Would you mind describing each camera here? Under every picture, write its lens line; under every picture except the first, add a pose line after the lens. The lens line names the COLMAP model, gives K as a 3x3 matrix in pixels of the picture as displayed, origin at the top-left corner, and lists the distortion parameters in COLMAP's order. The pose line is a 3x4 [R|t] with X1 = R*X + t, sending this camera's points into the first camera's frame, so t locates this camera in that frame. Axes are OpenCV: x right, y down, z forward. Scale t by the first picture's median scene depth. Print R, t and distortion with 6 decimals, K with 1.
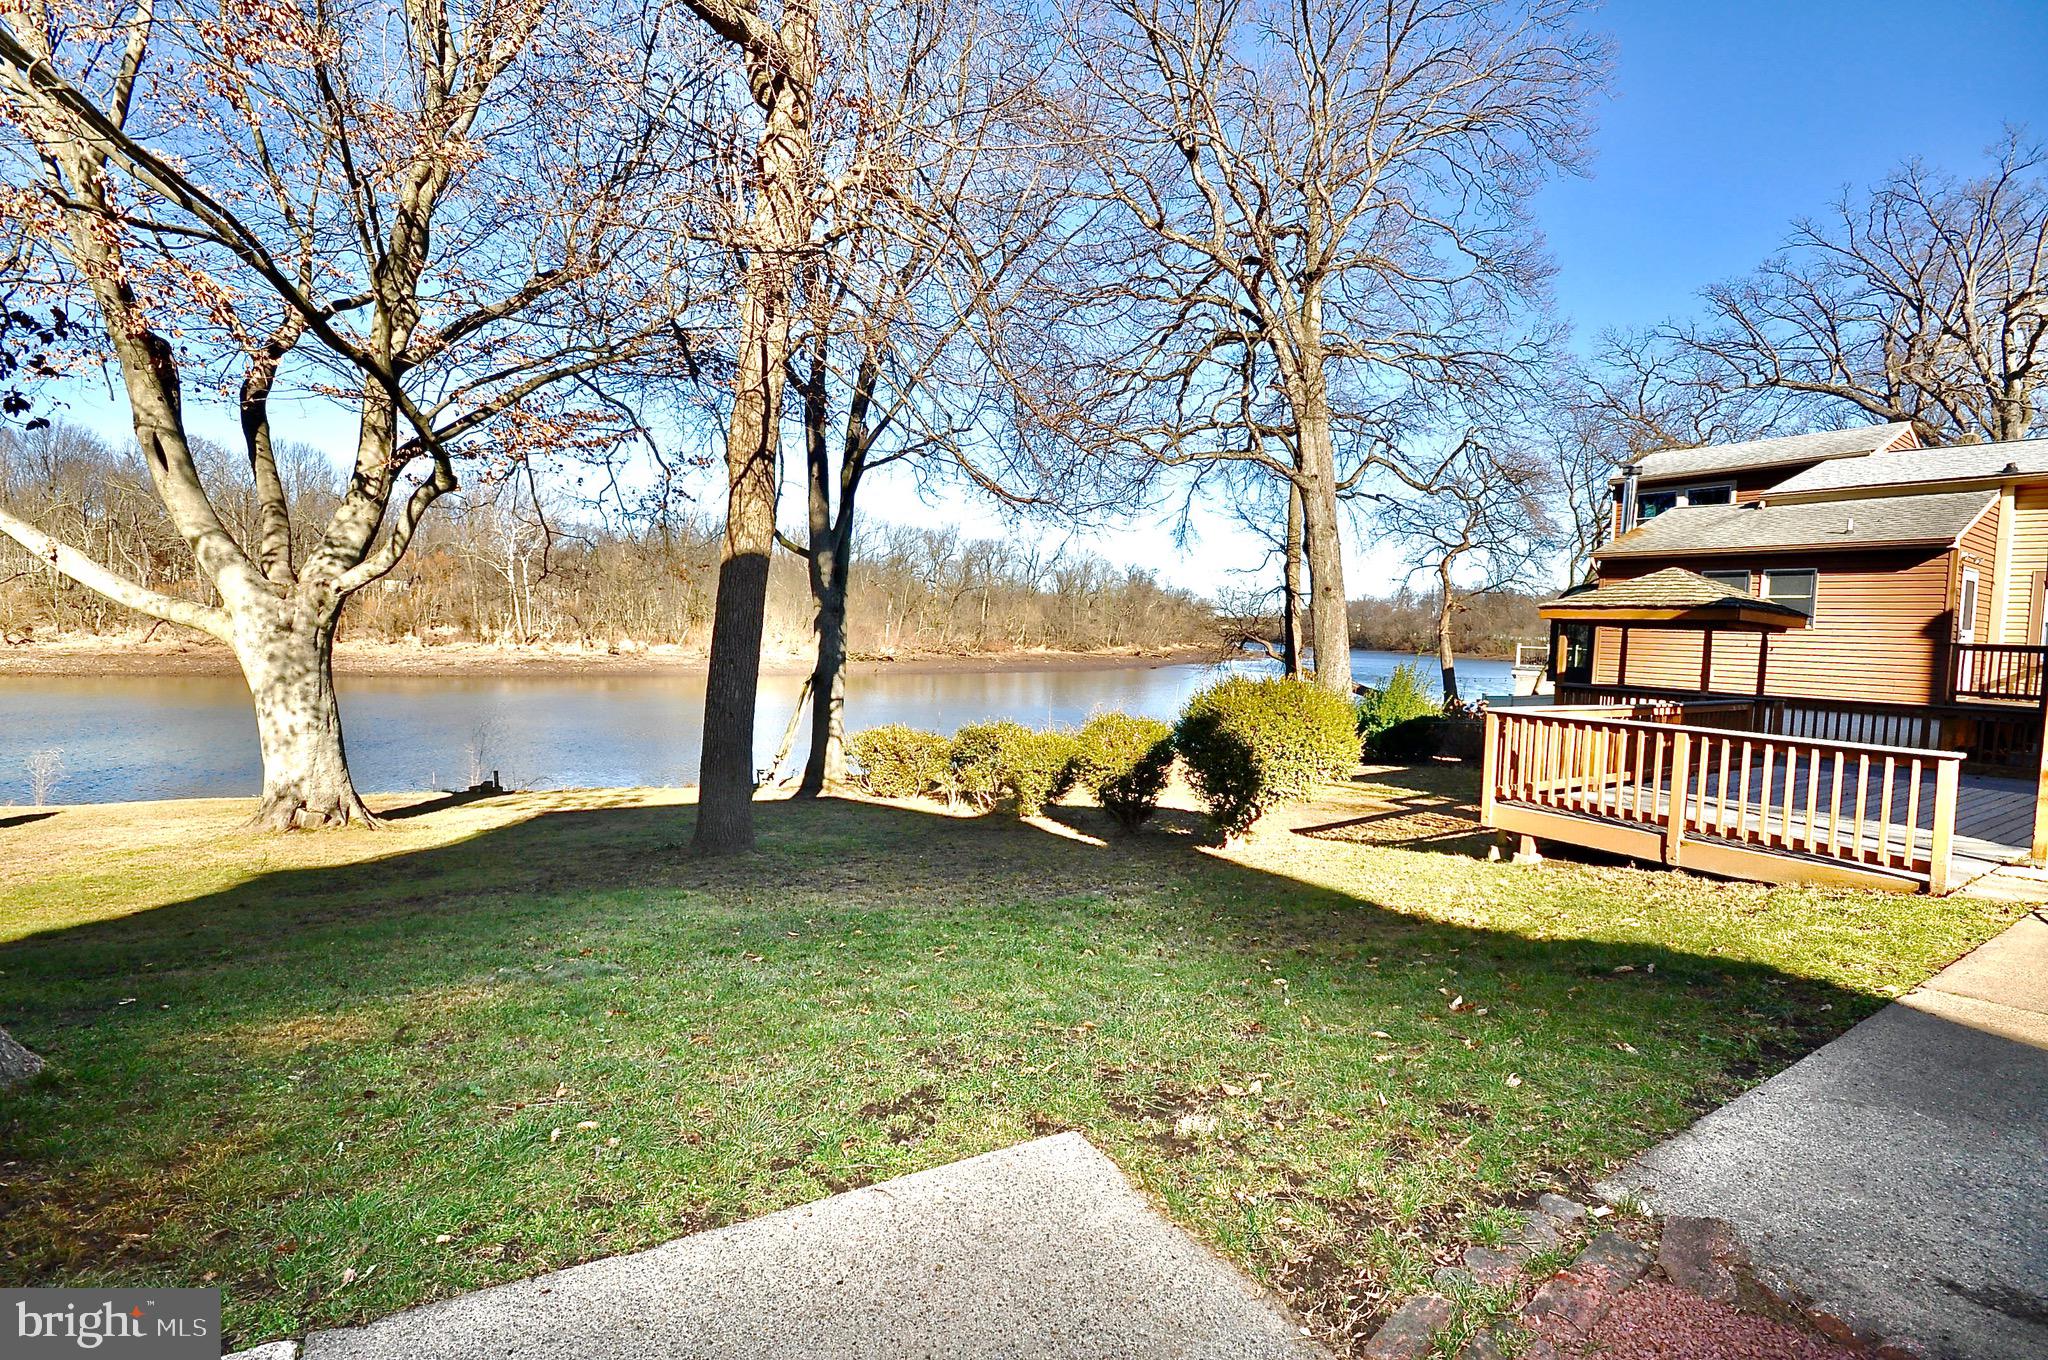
lens RADIAL K [[896.9, 0, 1027.4], [0, 896.9, 669.5], [0, 0, 1]] dist [0.017059, -0.012404]
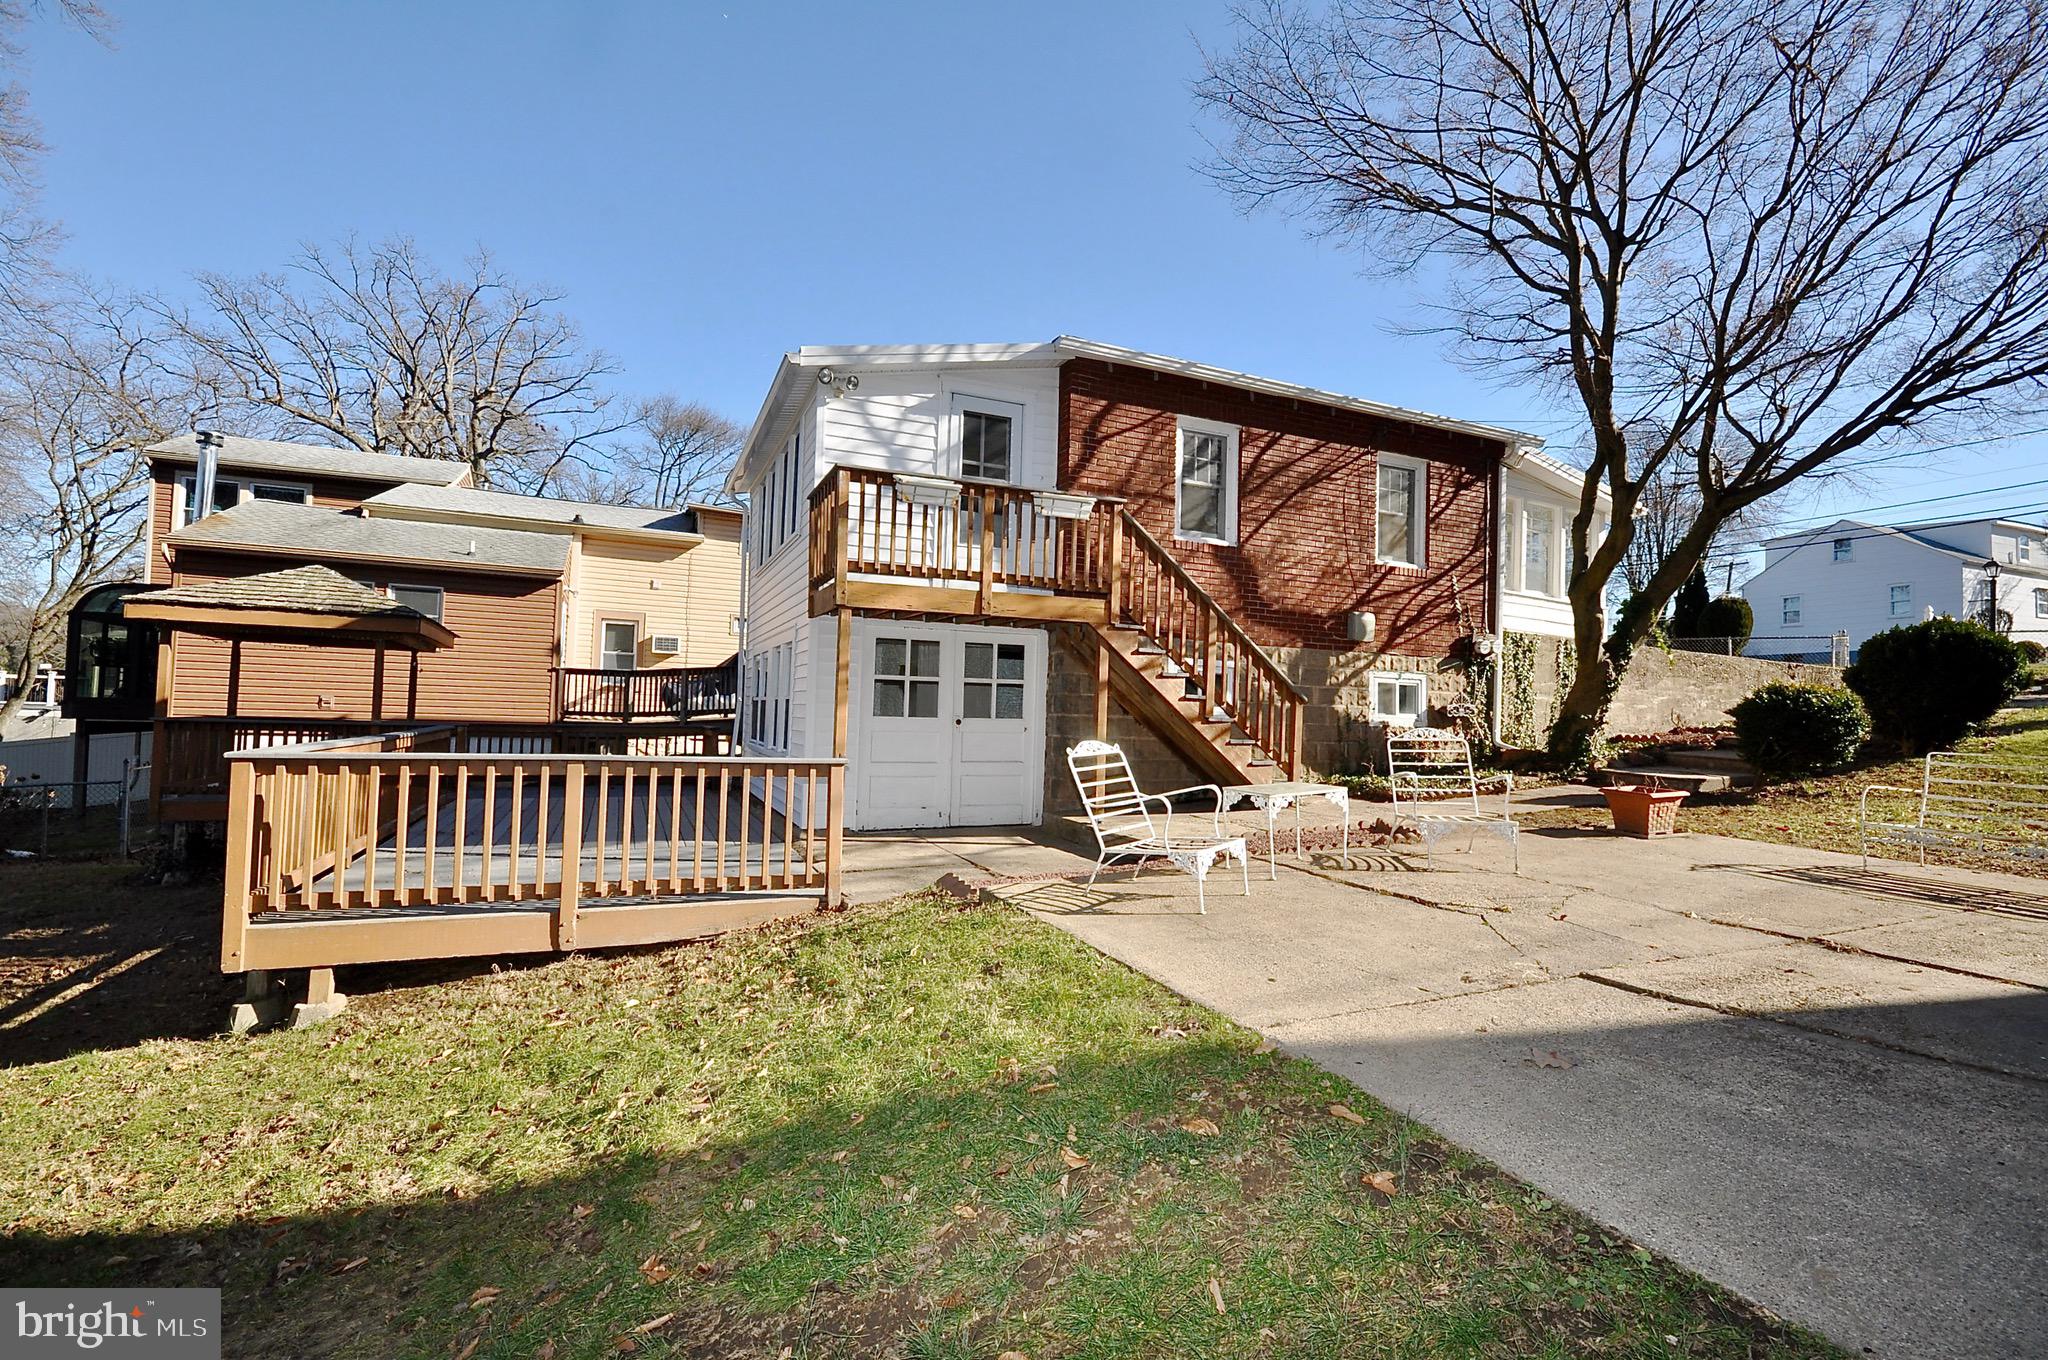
lens RADIAL K [[906.1, 0, 1022.1], [0, 906.1, 679.9], [0, 0, 1]] dist [0.010171, -0.011026]
pose [[0.167510, 0.006471, 0.985849, 0.031761], [0.017899, 0.999794, -0.009604, 0.007849], [-0.985708, 0.019254, 0.167359, 0.257573]]
